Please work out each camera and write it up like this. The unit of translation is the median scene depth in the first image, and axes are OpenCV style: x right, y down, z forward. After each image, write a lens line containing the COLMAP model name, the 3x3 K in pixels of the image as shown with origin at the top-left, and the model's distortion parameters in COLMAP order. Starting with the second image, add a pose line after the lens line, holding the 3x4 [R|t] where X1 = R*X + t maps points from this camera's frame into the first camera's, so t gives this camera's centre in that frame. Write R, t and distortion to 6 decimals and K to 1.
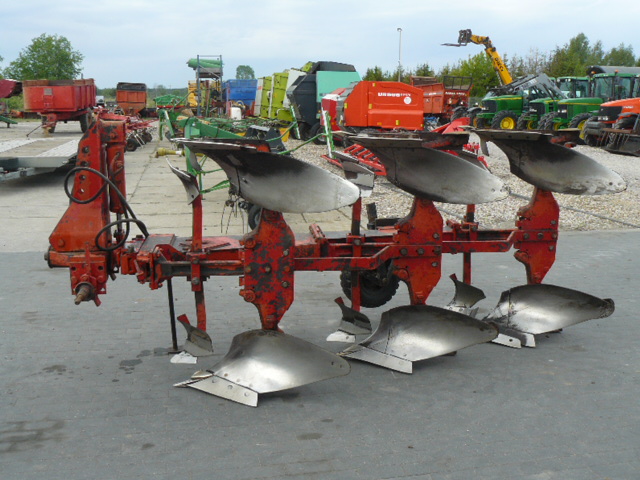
lens RADIAL K [[692.7, 0, 308.6], [0, 692.7, 239.3], [0, 0, 1]] dist [-0.165580, 0.159711]
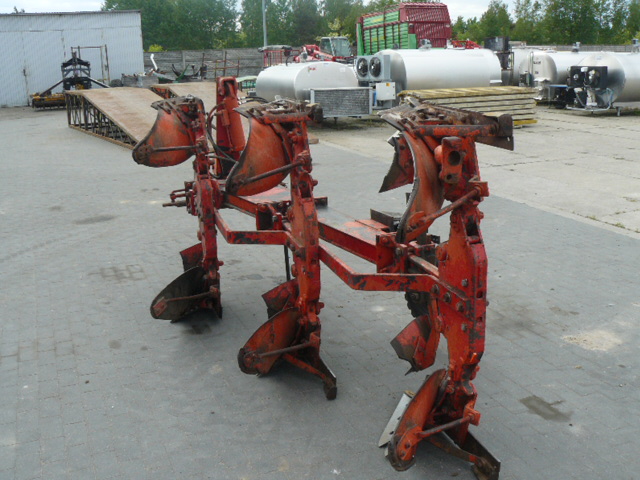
lens RADIAL K [[692.7, 0, 308.6], [0, 692.7, 239.3], [0, 0, 1]] dist [-0.165580, 0.159711]
pose [[0.186589, 0.245780, -0.951197, 0.980229], [-0.172962, 0.961296, 0.214461, -0.177523], [0.967093, 0.124505, 0.221878, 0.868181]]
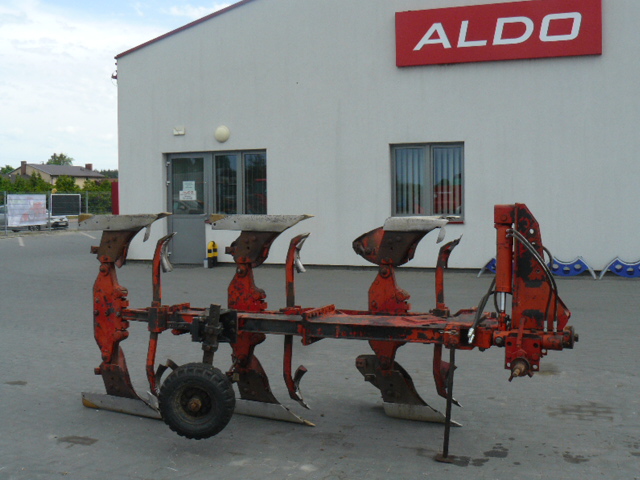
lens RADIAL K [[693.2, 0, 317.6], [0, 693.2, 225.7], [0, 0, 1]] dist [-0.173646, 0.191073]
pose [[-0.861059, -0.019662, 0.508125, -0.558602], [0.106174, 0.970276, 0.217465, -0.389690], [-0.497298, 0.241200, -0.833377, 1.970589]]
